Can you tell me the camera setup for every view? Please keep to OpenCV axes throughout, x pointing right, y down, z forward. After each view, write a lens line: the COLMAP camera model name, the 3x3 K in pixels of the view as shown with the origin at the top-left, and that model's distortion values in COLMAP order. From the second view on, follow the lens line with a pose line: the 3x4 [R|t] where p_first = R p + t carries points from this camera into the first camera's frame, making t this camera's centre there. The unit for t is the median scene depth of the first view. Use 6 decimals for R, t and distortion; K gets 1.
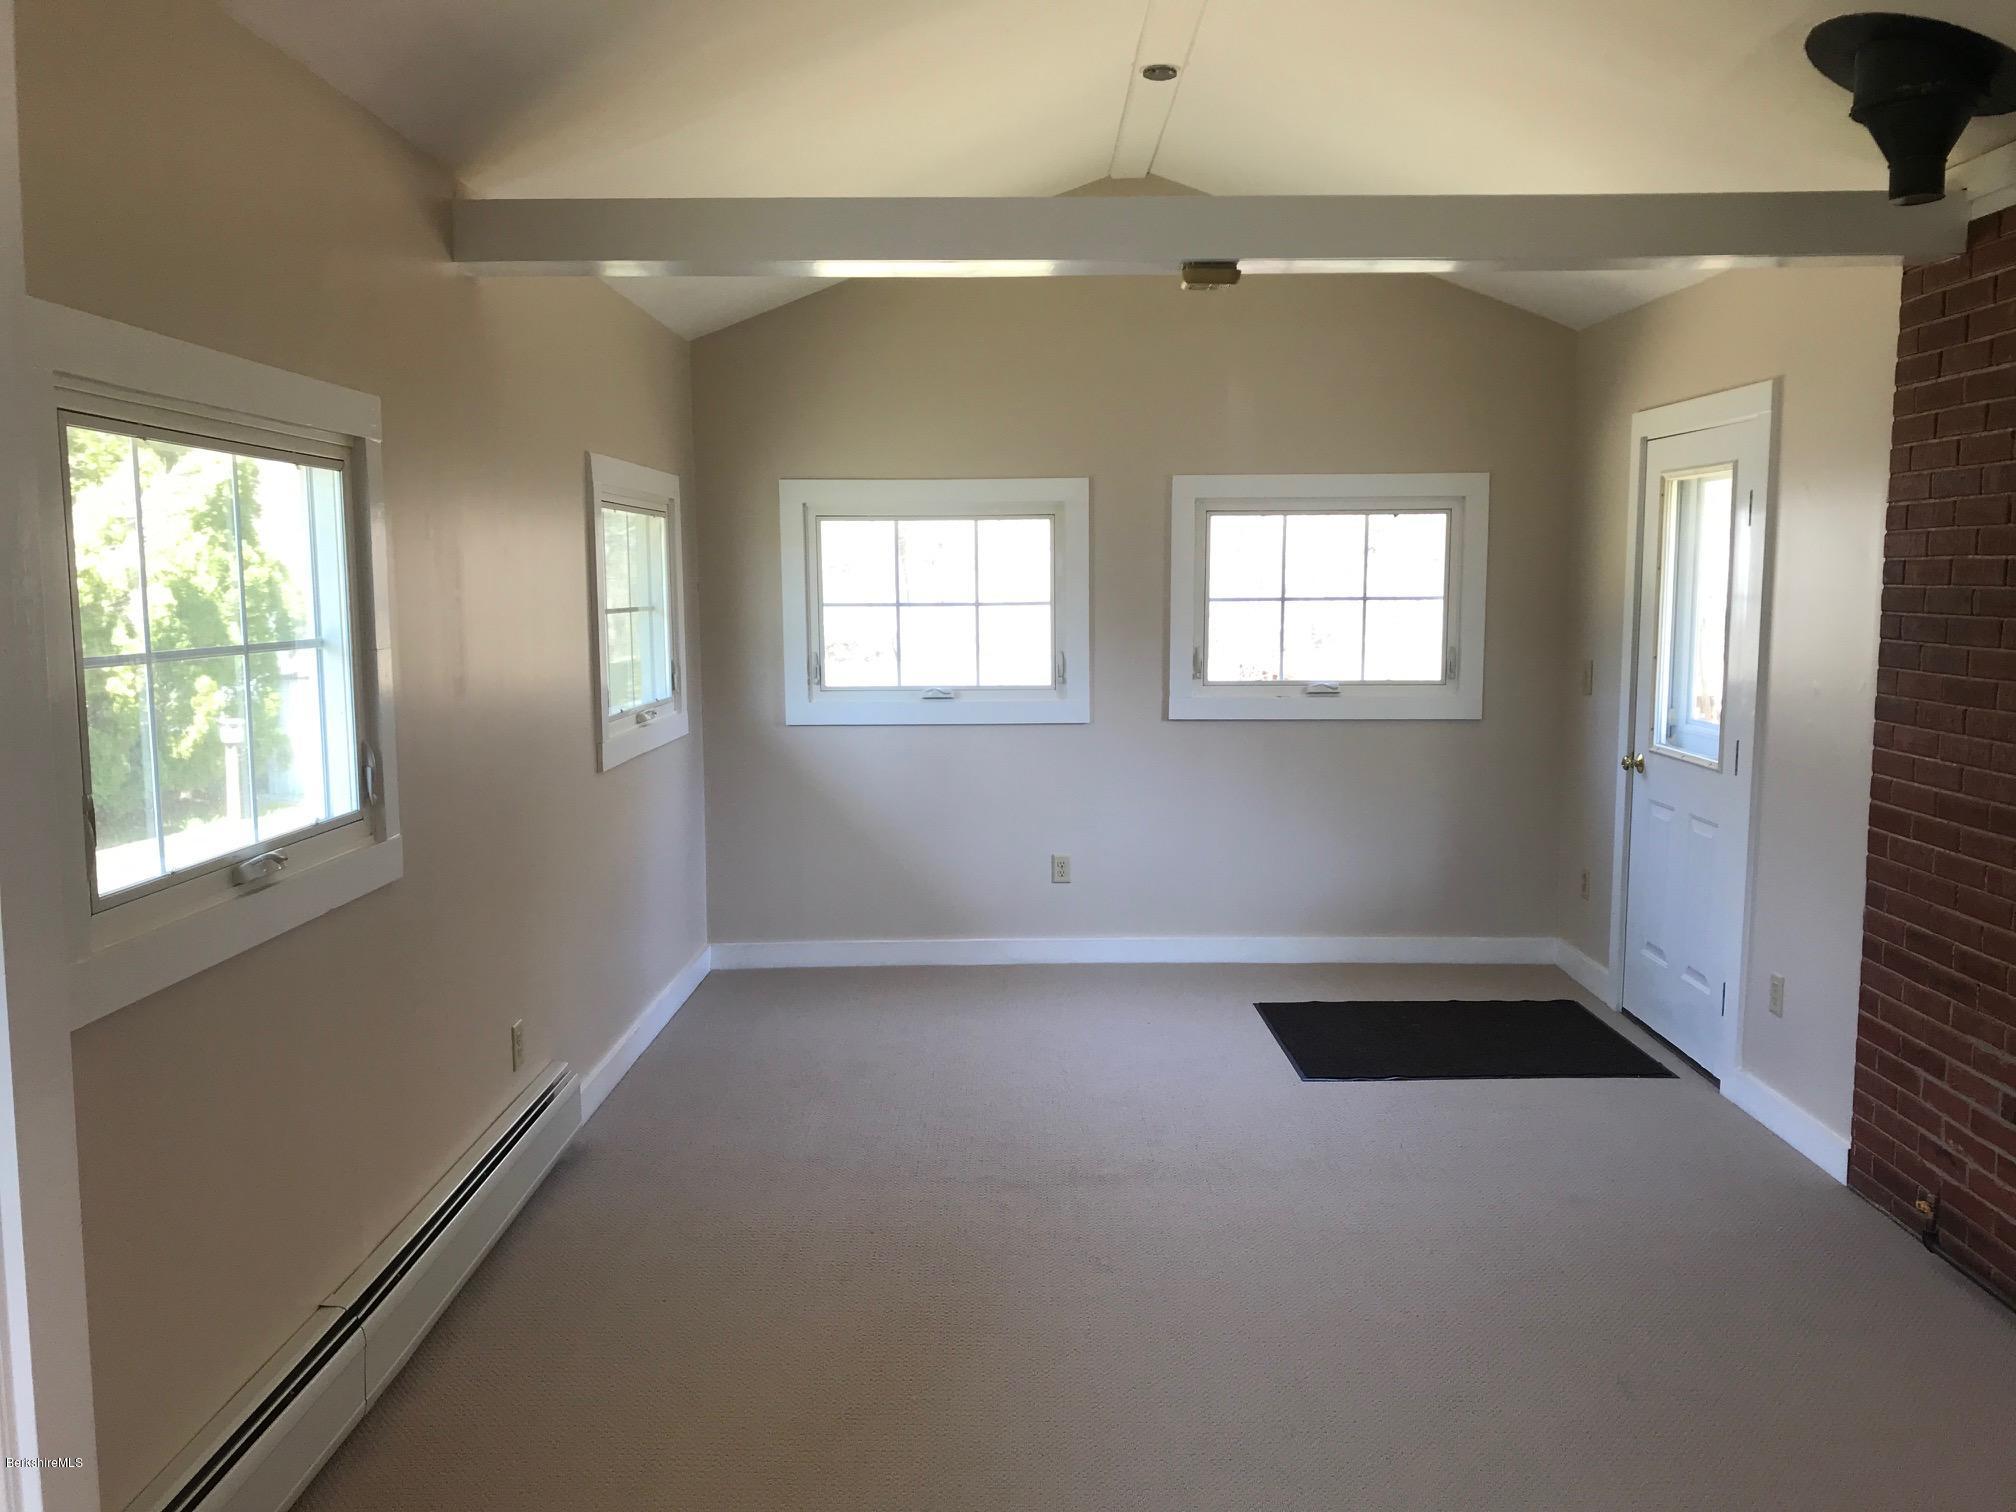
lens RADIAL K [[1661.7, 0, 1006.2], [0, 1661.7, 762.5], [0, 0, 1]] dist [0.071578, -0.073474]
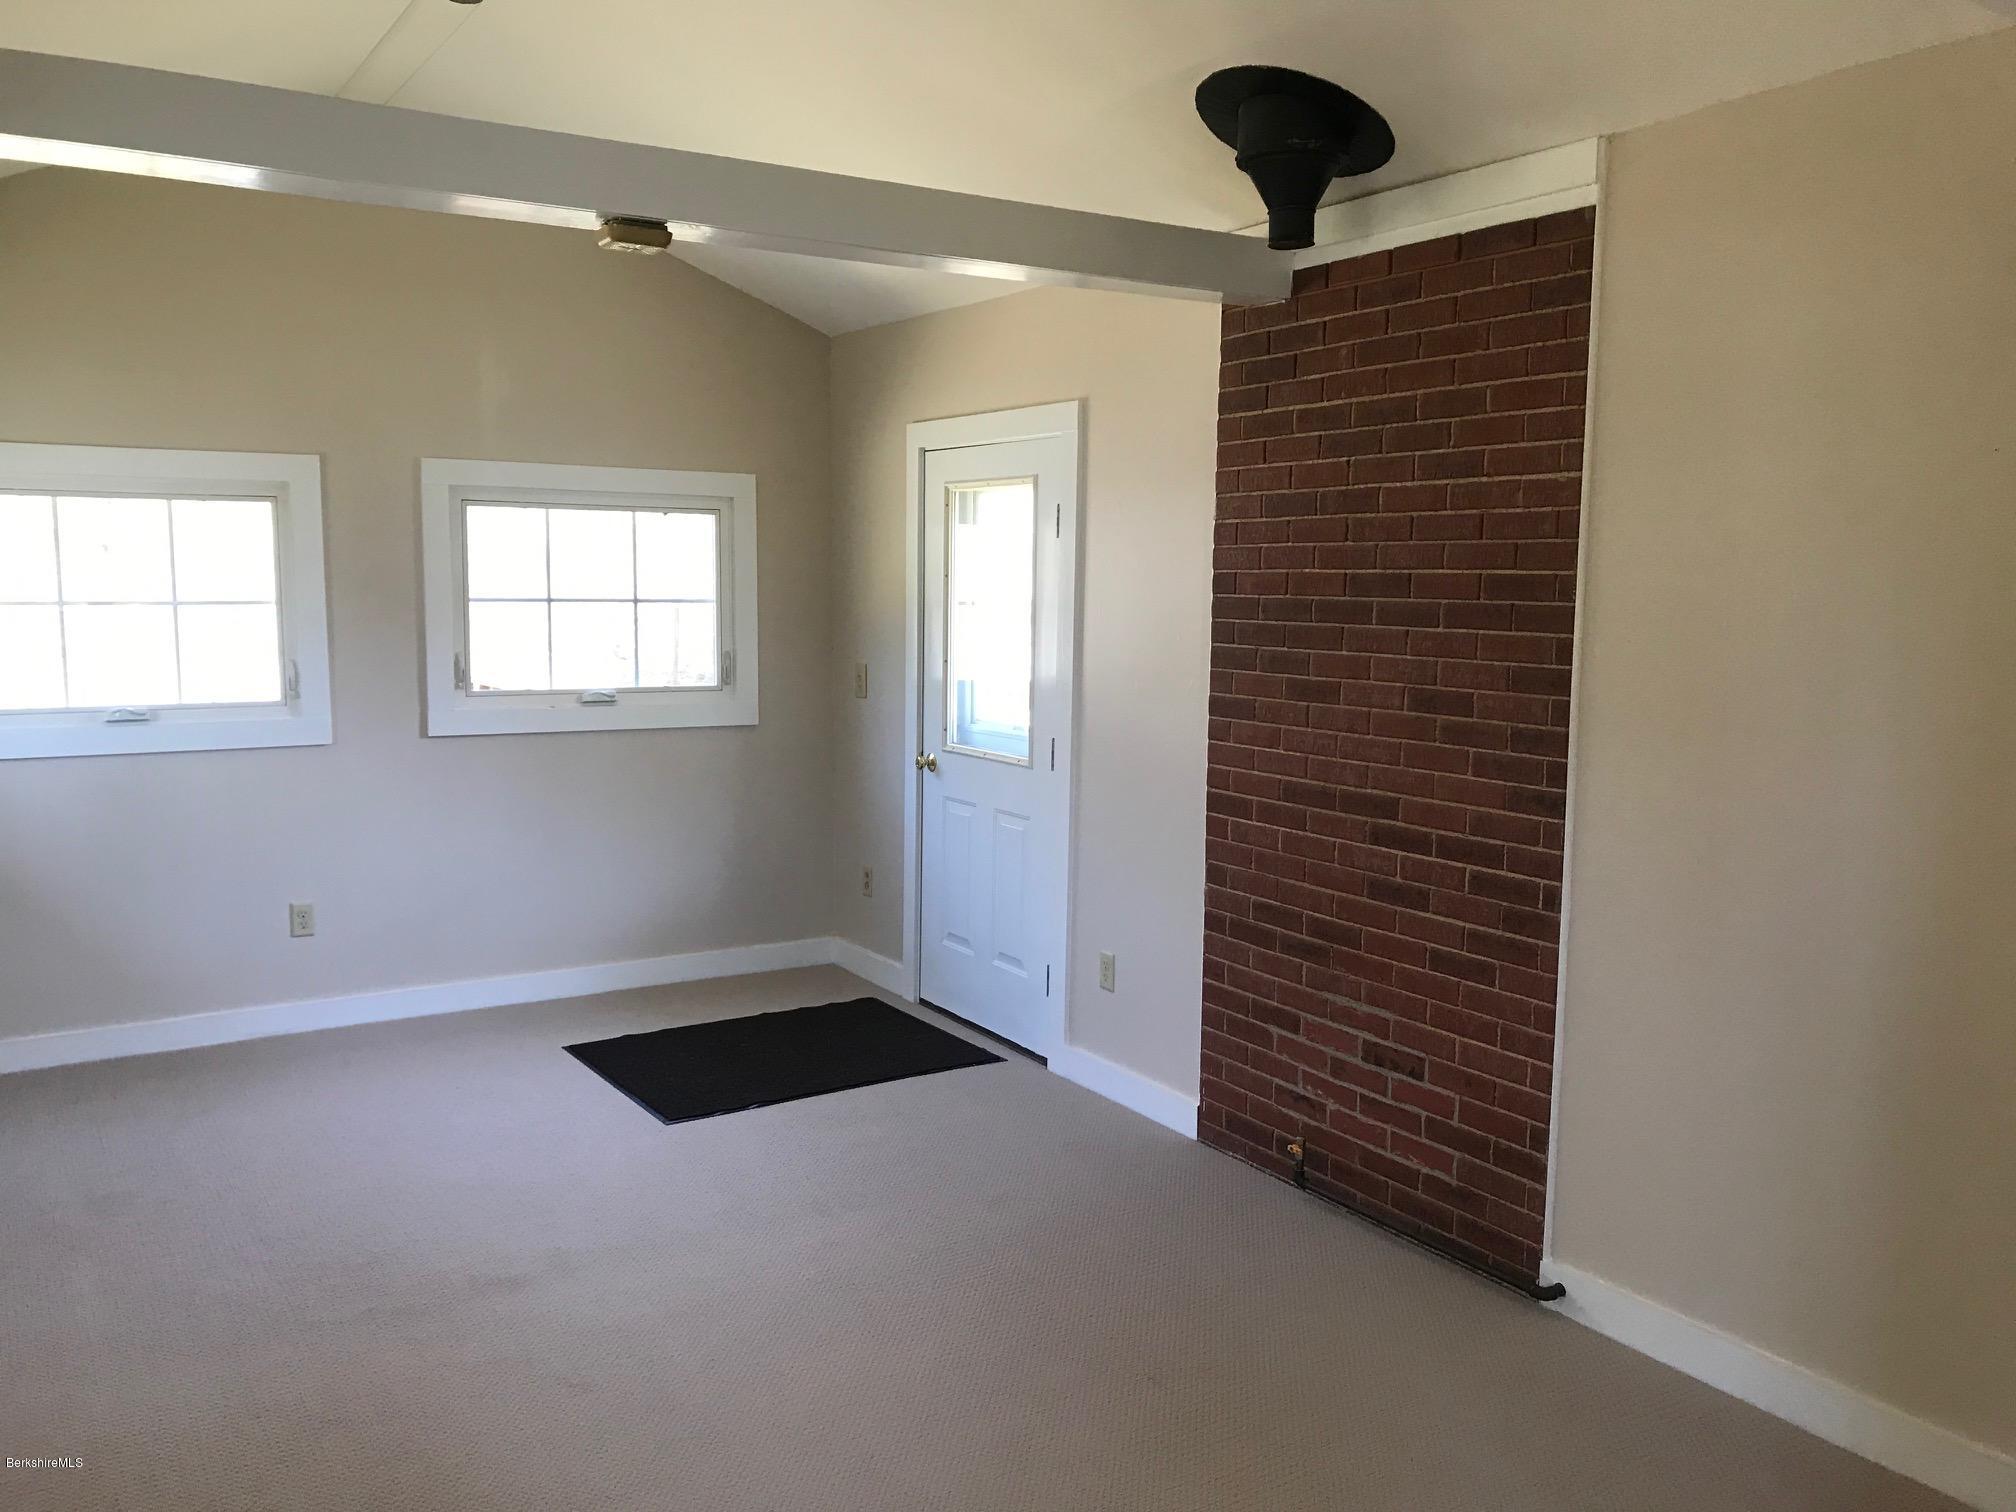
lens RADIAL K [[1661.7, 0, 999.5], [0, 1661.7, 757.8], [0, 0, 1]] dist [0.071578, -0.073474]
pose [[0.847099, -0.046183, 0.529425, -0.133026], [0.047264, 0.998816, 0.011506, -0.012435], [-0.529330, 0.015276, 0.848278, 0.108125]]
